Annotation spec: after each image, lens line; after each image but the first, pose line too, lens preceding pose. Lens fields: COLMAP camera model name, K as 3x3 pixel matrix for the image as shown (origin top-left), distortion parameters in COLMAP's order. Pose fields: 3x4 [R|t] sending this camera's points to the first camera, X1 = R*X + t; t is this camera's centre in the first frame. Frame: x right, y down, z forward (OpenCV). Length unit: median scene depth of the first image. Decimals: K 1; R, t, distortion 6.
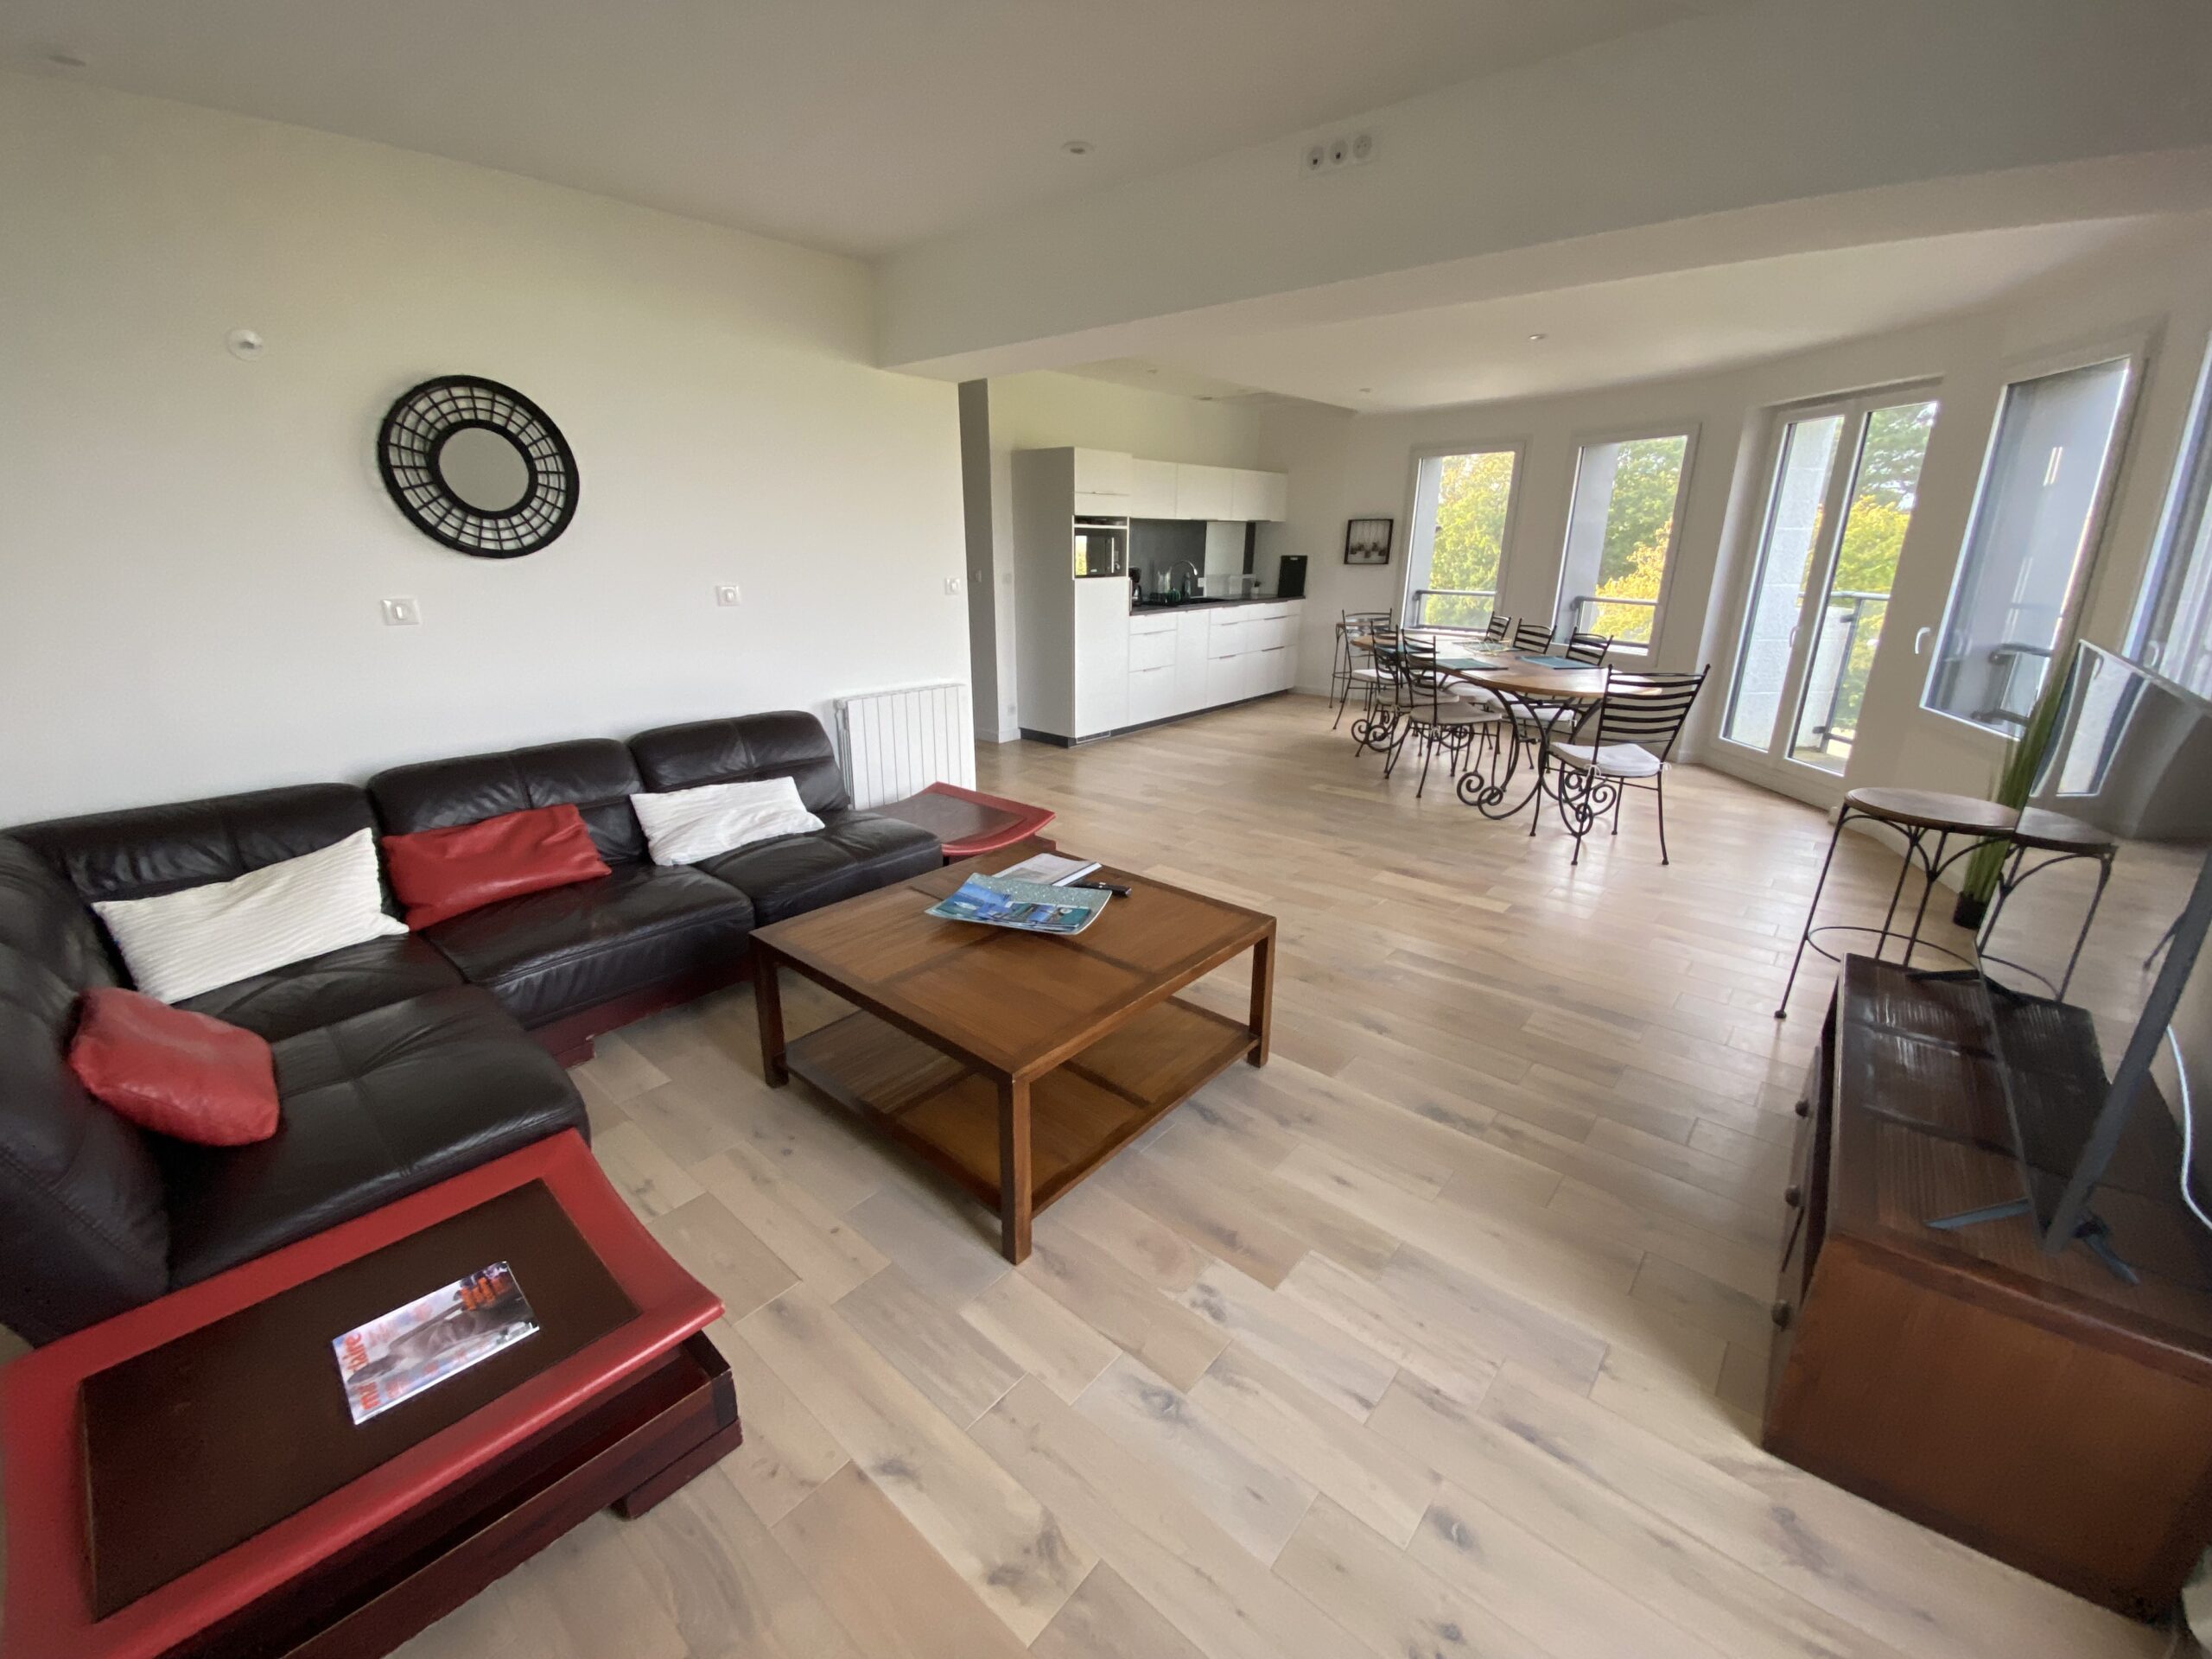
lens RADIAL K [[890.3, 0, 1103.1], [0, 890.3, 818.2], [0, 0, 1]] dist [0.000829, -0.000065]
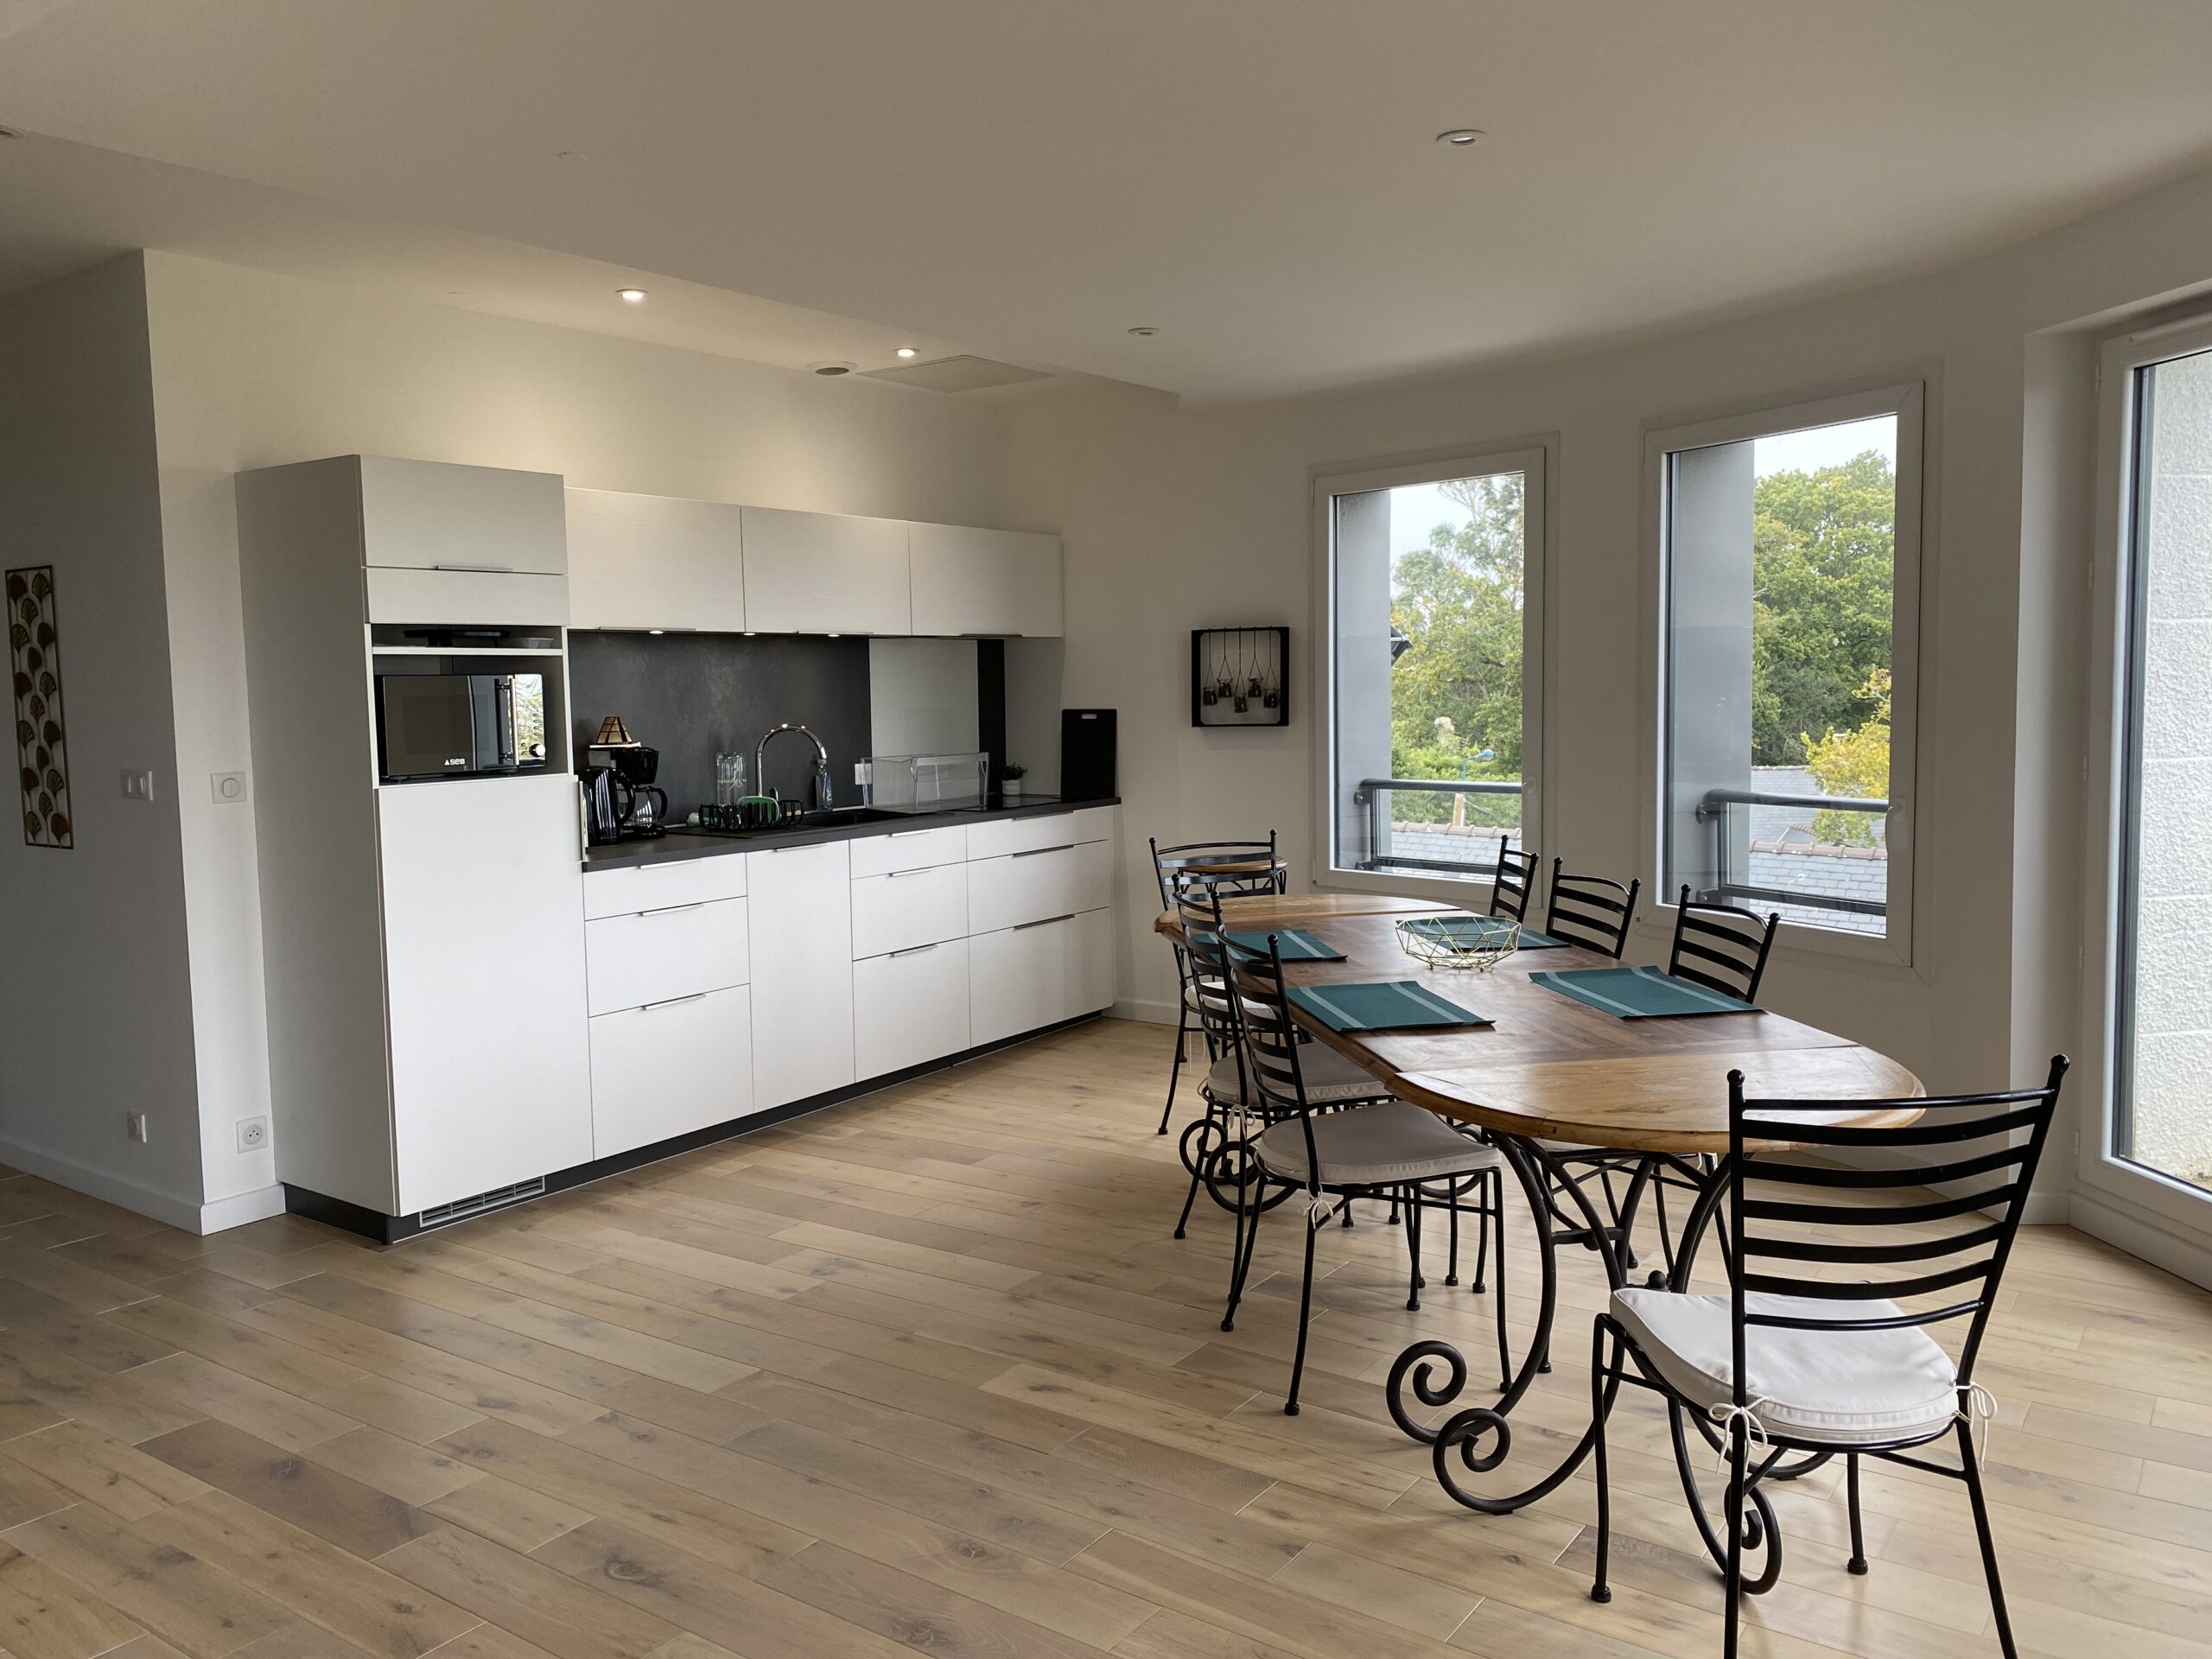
lens RADIAL K [[1678.6, 0, 1106.7], [0, 1678.6, 827.9], [0, 0, 1]] dist [0.002128, -0.001986]
pose [[0.994578, -0.024116, 0.101163, 0.161295], [0.044771, 0.977275, -0.207192, -0.078316], [-0.093867, 0.210598, 0.973056, 0.245548]]
